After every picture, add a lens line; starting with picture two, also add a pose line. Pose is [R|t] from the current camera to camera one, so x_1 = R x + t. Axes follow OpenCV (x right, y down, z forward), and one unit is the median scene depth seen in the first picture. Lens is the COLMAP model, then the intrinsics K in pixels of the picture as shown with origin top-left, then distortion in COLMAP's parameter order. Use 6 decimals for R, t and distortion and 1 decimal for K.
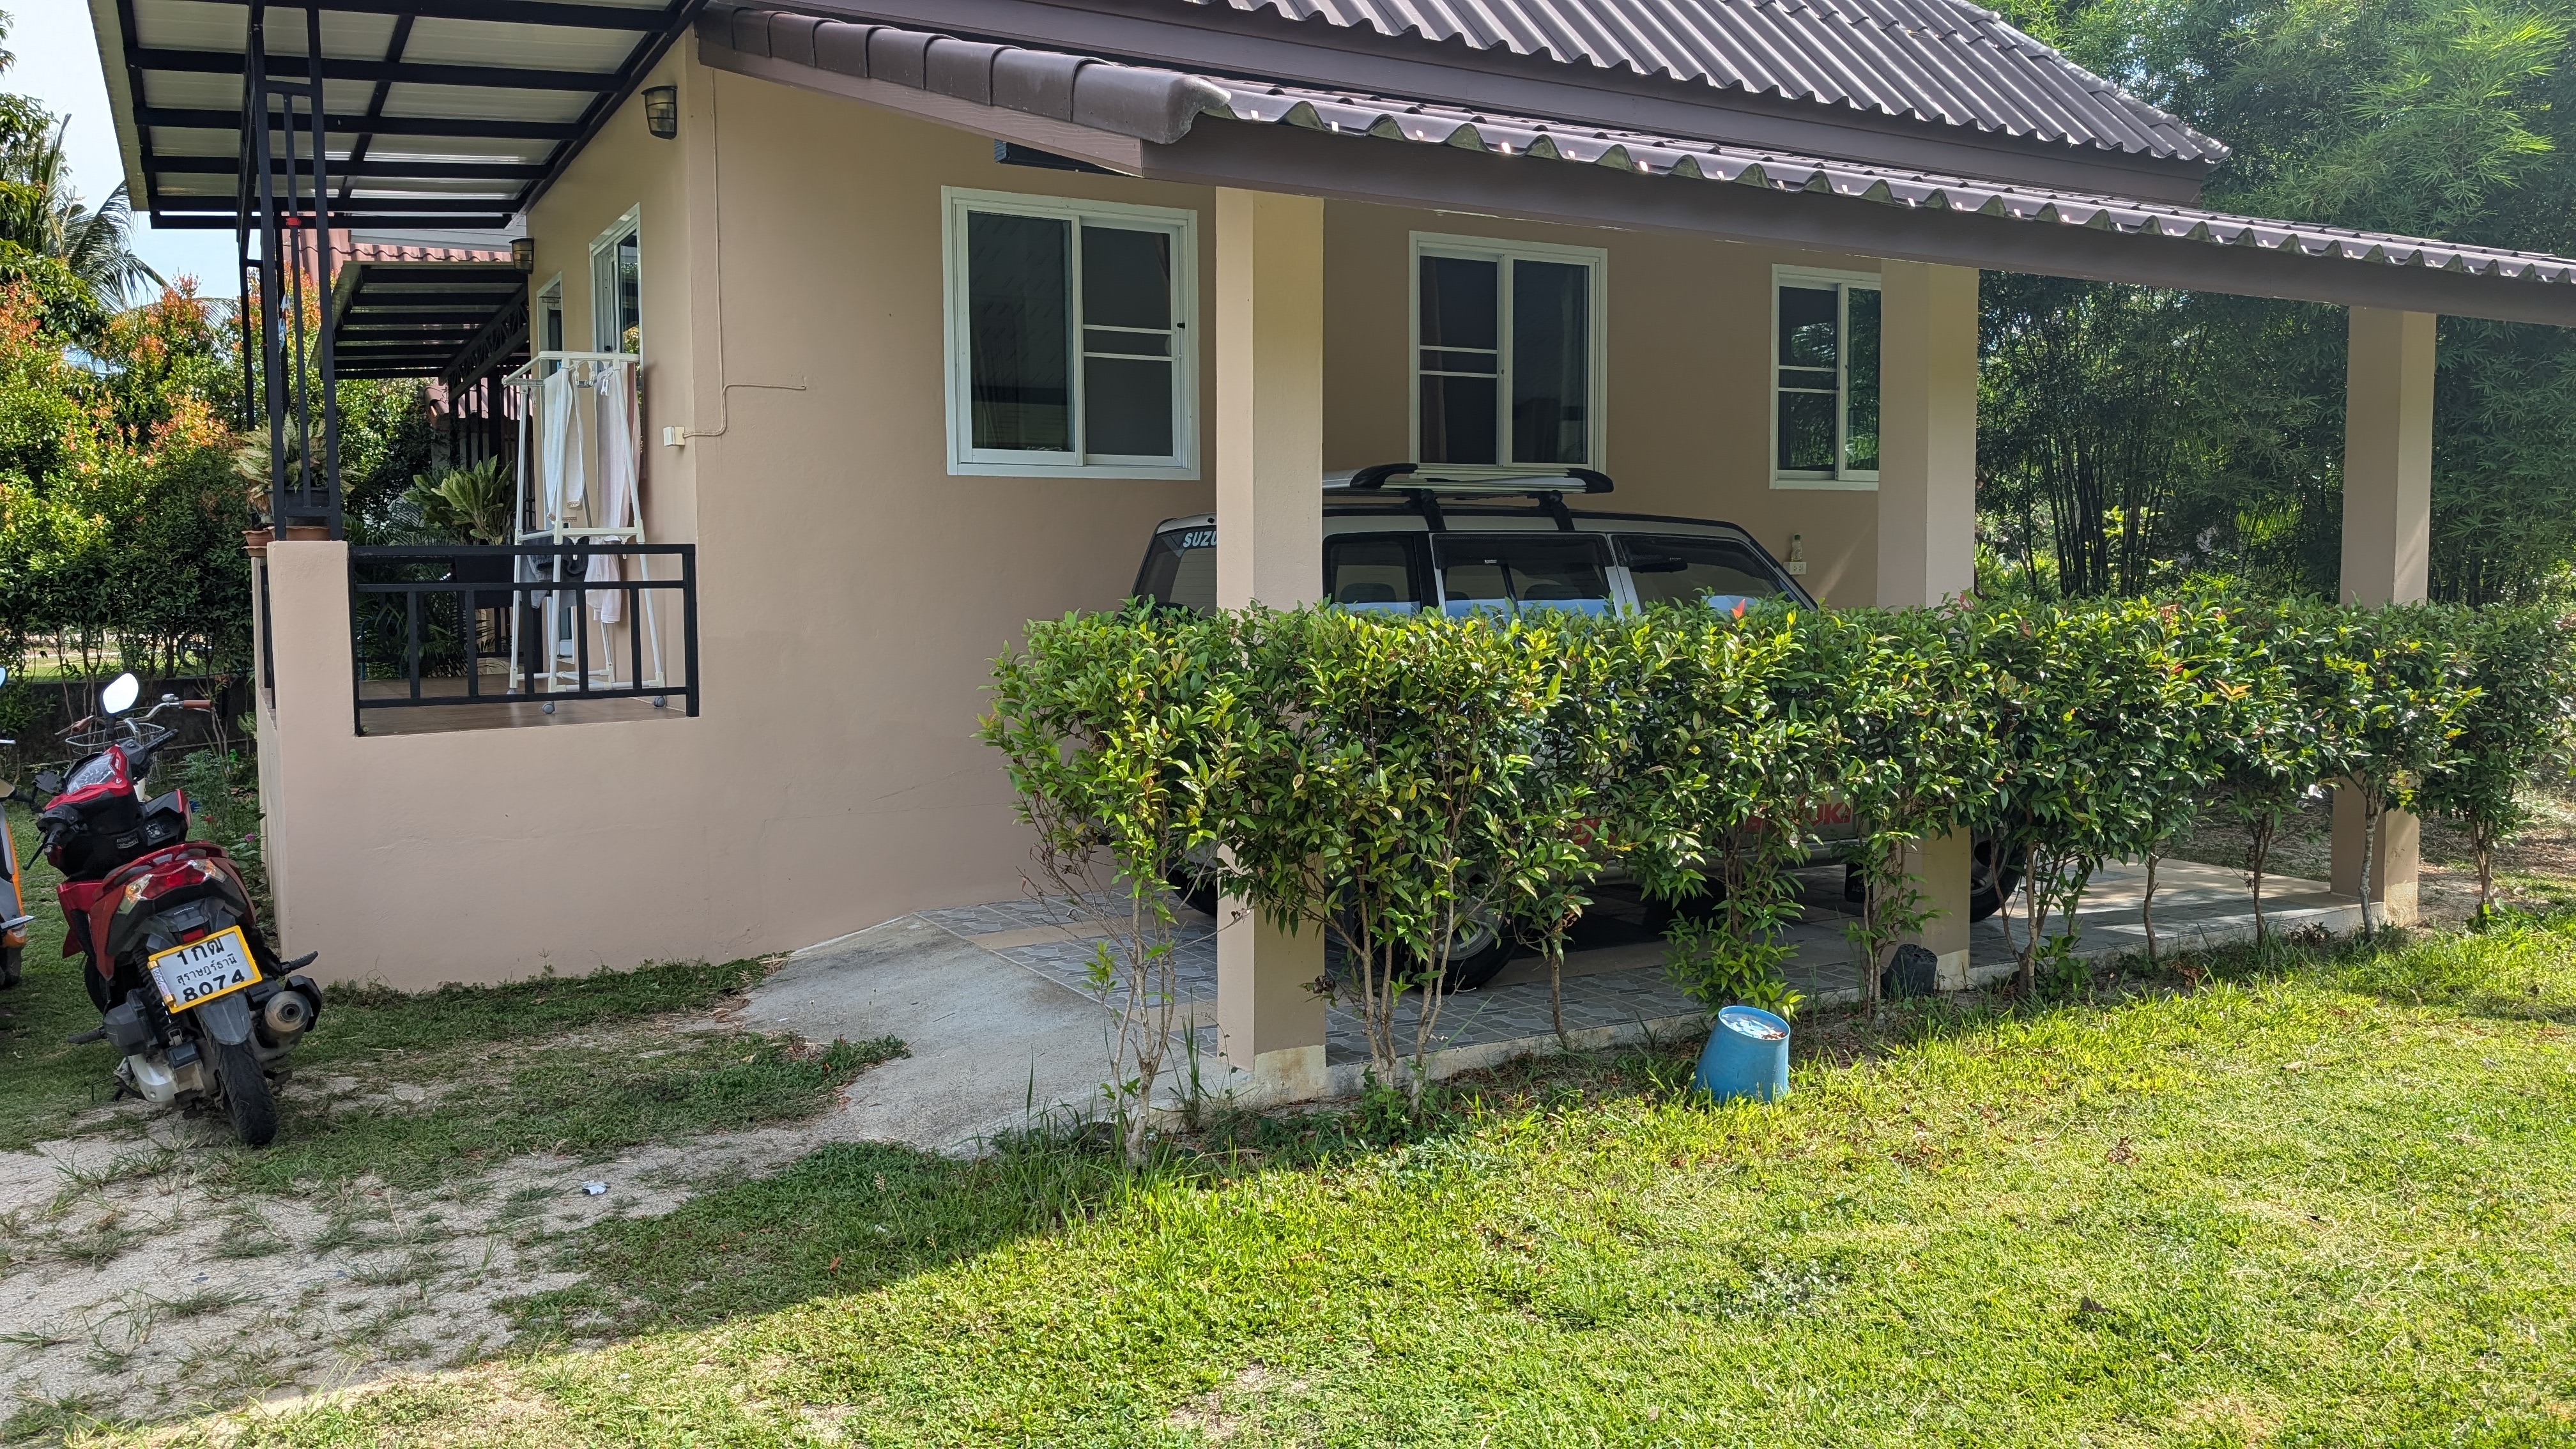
lens RADIAL K [[1874.0, 0, 1288.2], [0, 1874.0, 710.8], [0, 0, 1]] dist [-0.002091, 0.004796]
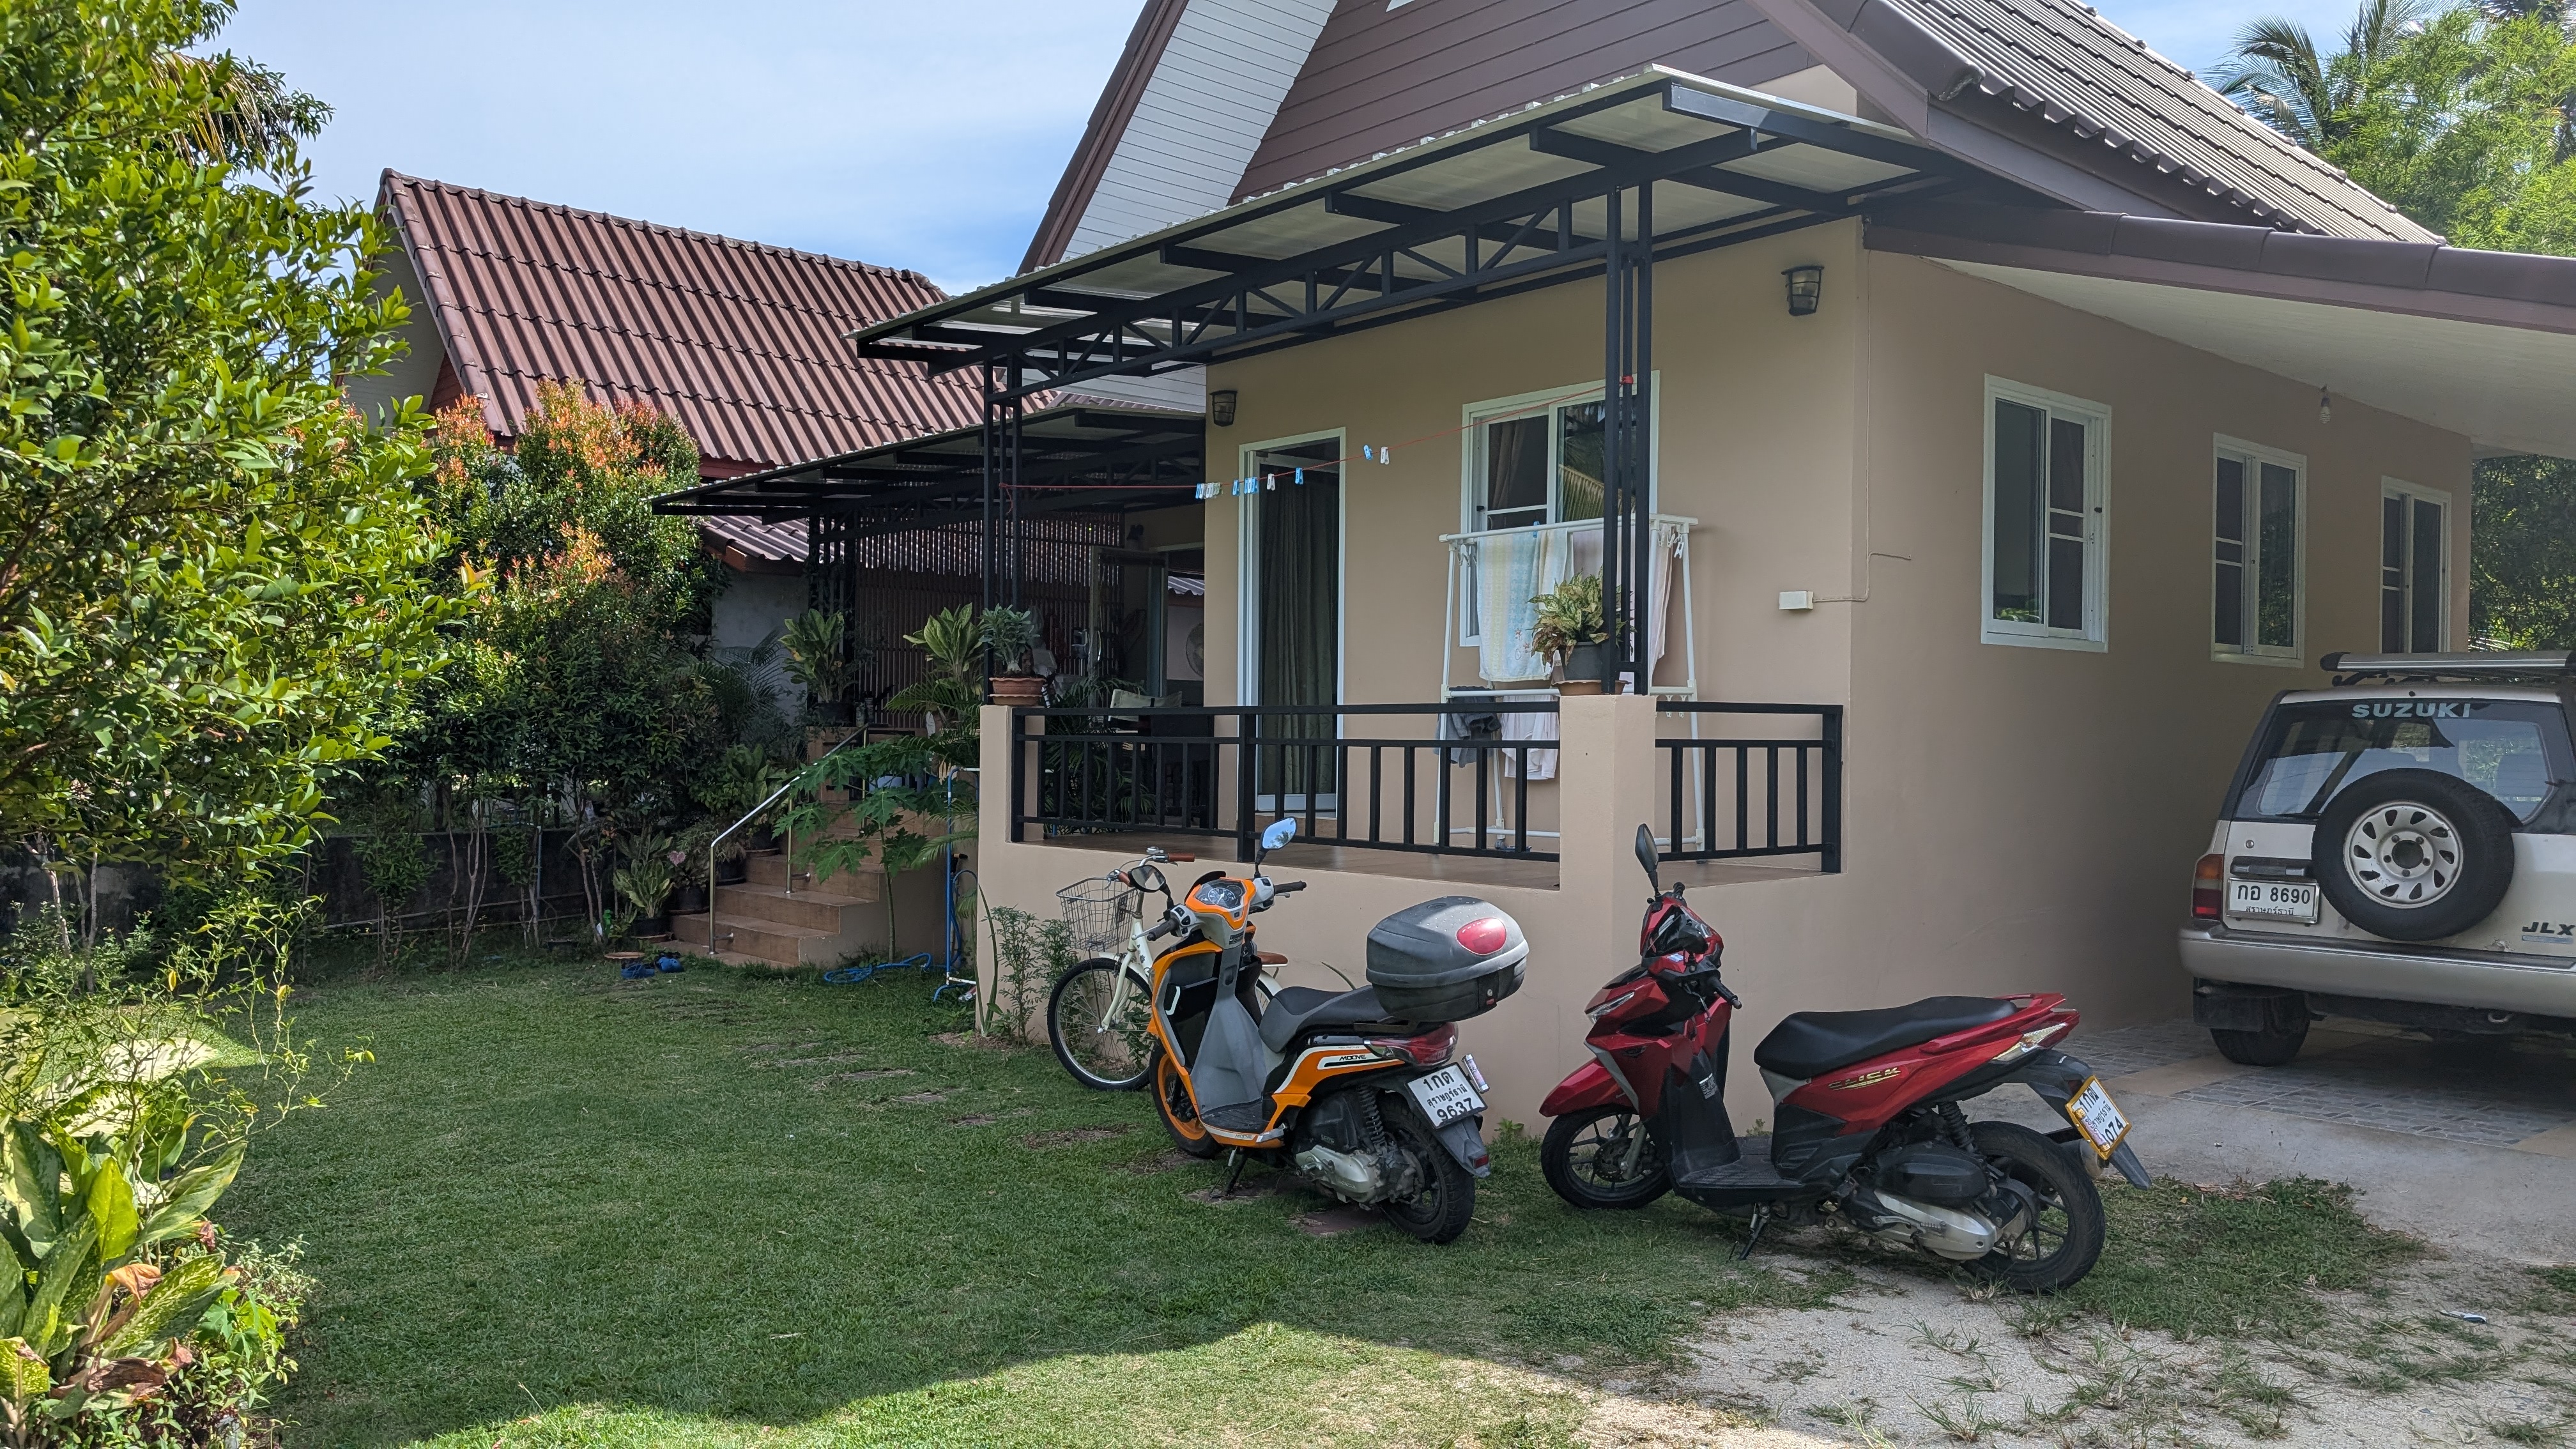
lens RADIAL K [[1871.4, 0, 1283.7], [0, 1871.4, 747.6], [0, 0, 1]] dist [0.027306, -0.035250]
pose [[0.980903, 0.016060, 0.193832, -1.292748], [-0.002962, 0.997703, -0.067674, 0.009068], [-0.194473, 0.065807, 0.978698, 0.075469]]
